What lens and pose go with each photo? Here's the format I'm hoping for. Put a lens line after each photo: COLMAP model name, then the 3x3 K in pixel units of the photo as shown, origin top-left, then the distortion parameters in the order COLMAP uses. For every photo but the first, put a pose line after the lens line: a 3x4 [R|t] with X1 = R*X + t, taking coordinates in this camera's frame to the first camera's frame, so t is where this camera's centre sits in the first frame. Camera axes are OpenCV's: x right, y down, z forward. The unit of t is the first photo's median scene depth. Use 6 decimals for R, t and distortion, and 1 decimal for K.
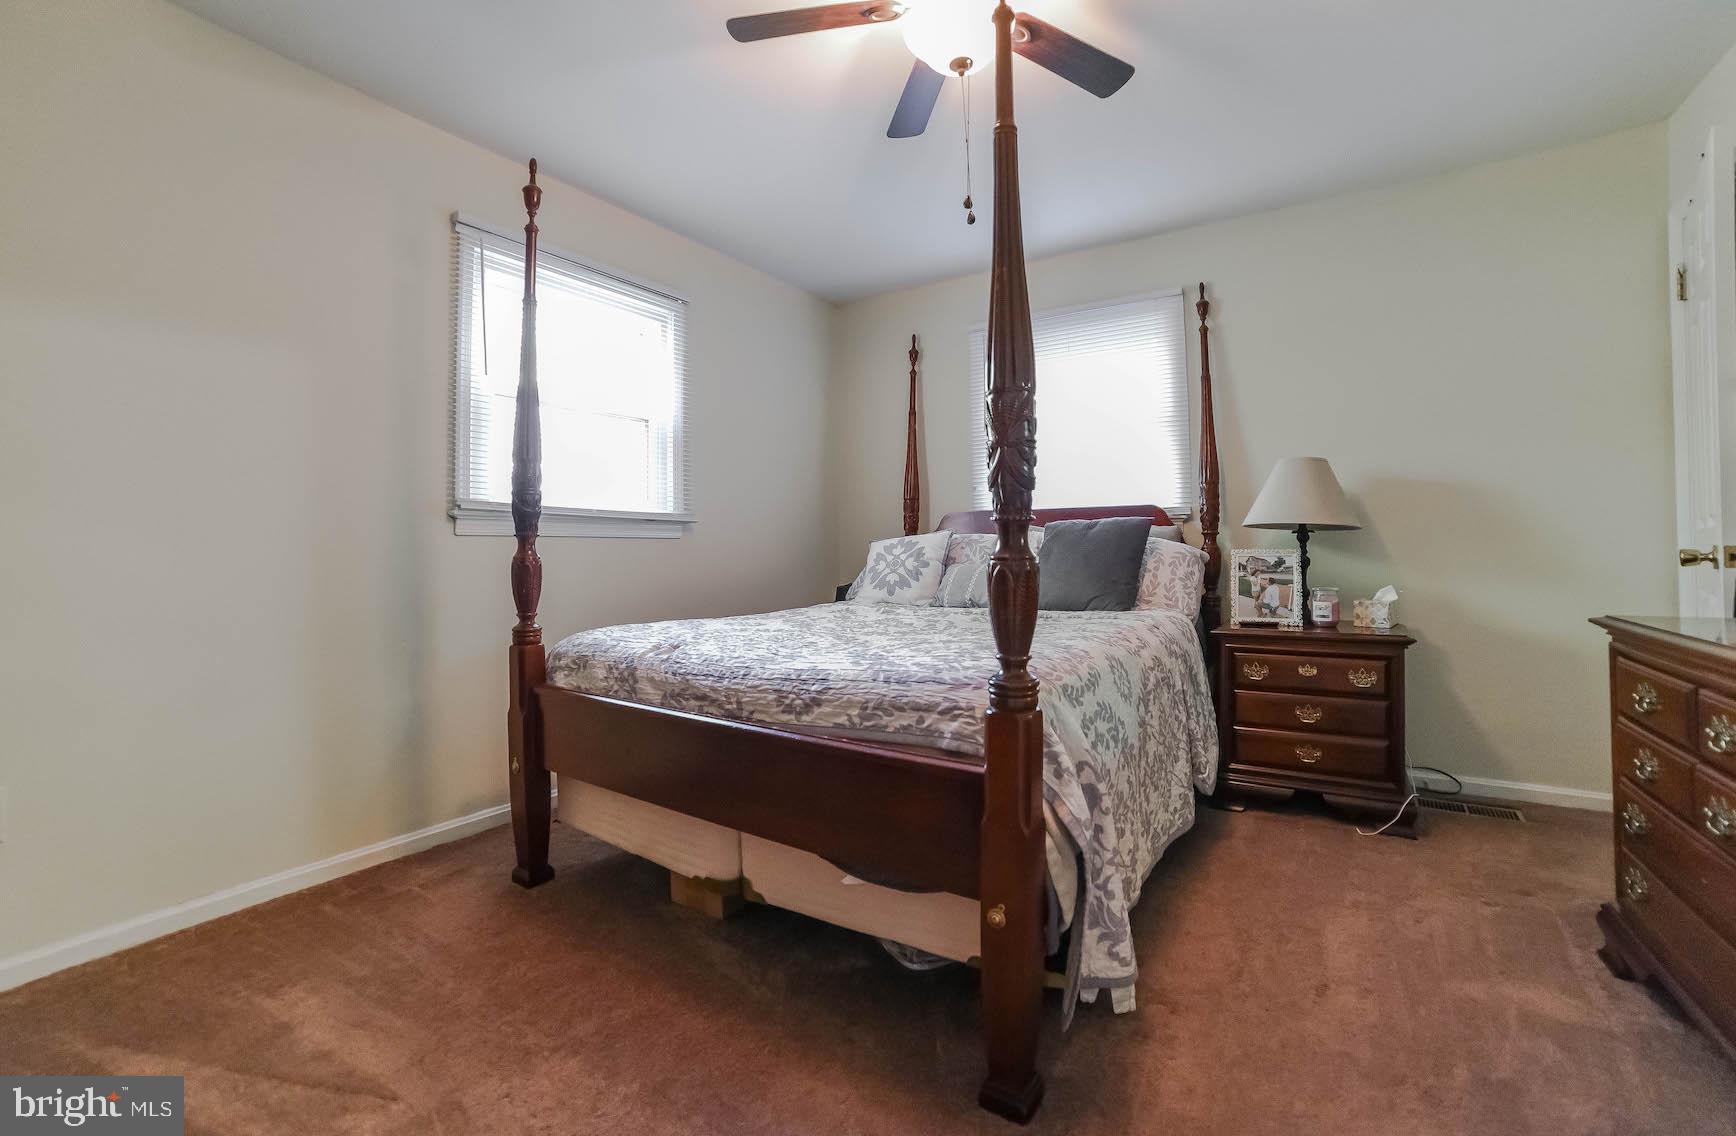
lens RADIAL K [[740.9, 0, 869.2], [0, 740.9, 513.5], [0, 0, 1]] dist [-0.112481, -0.000010]
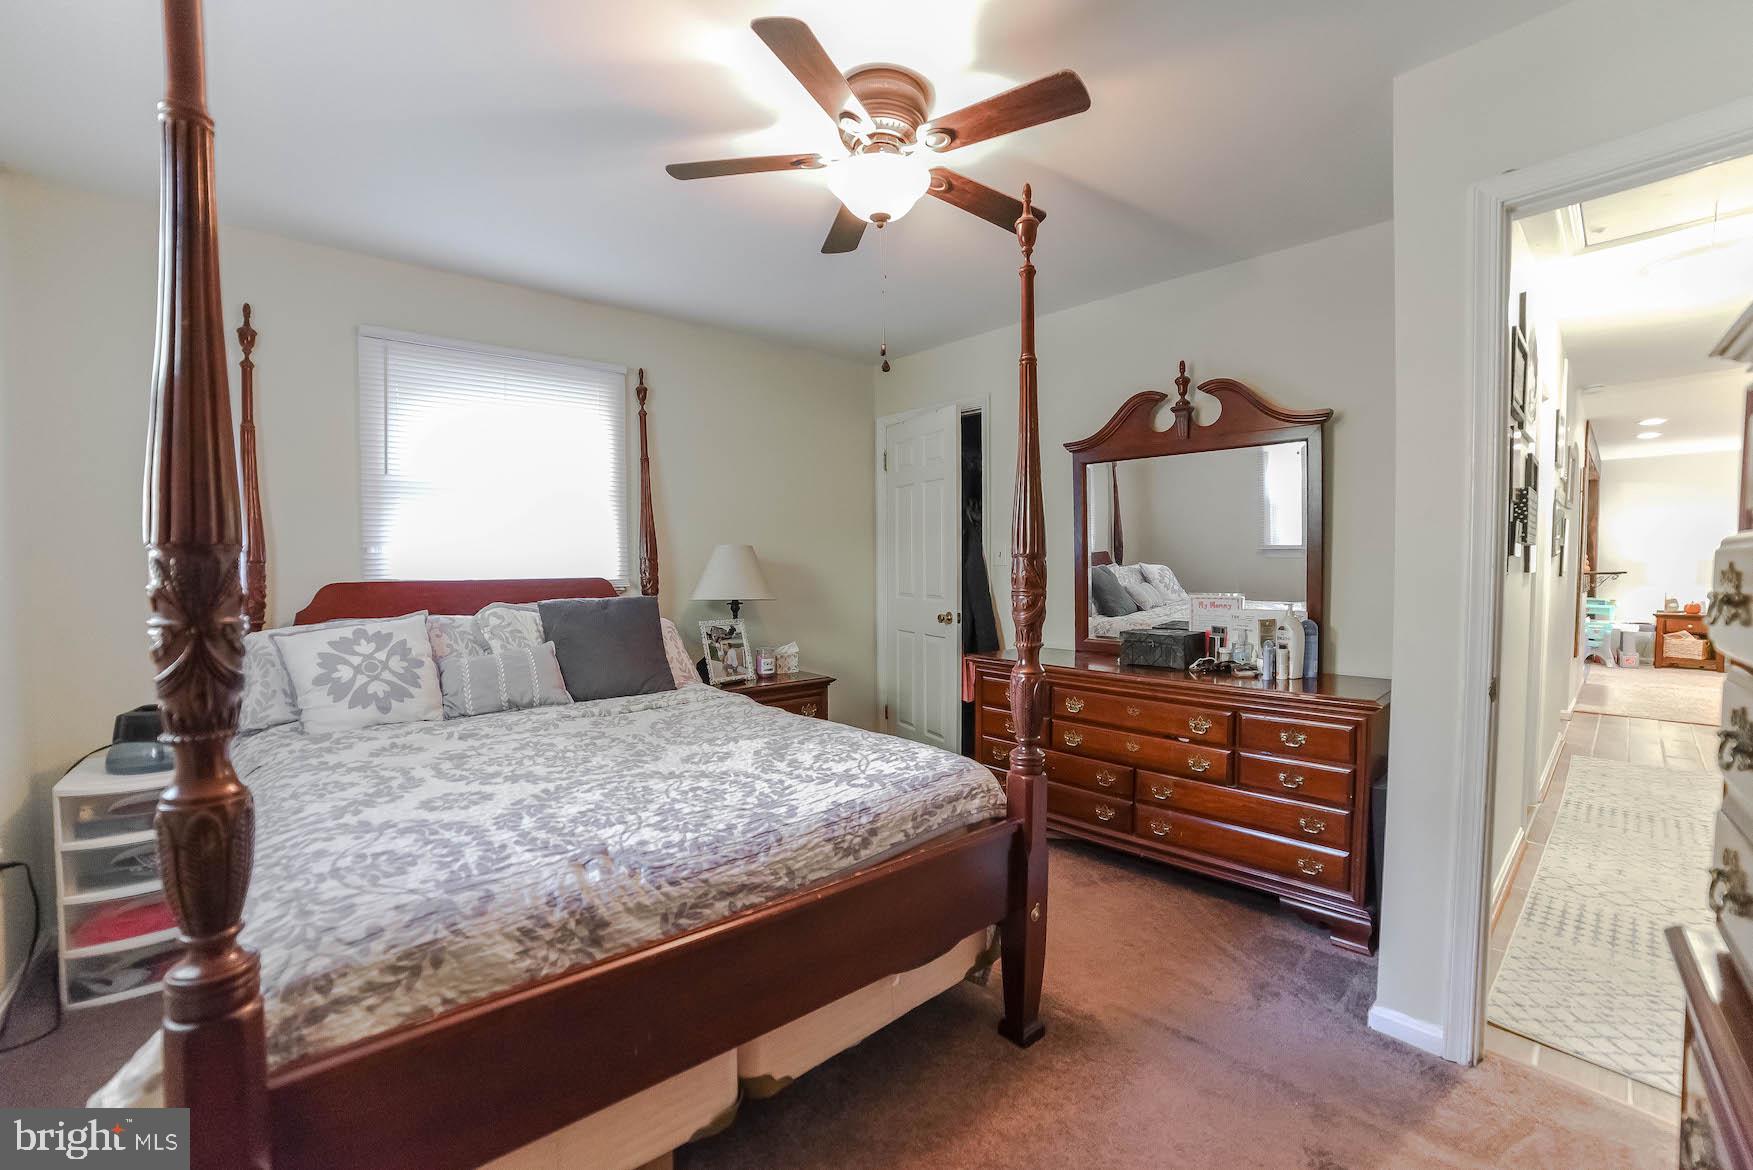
lens RADIAL K [[723.8, 0, 893.2], [0, 723.8, 596.1], [0, 0, 1]] dist [-0.108105, 0.042168]
pose [[0.270333, -0.035955, 0.962095, -0.757449], [-0.037711, 0.998140, 0.047898, -0.083208], [-0.962028, -0.049230, 0.268474, 0.565908]]
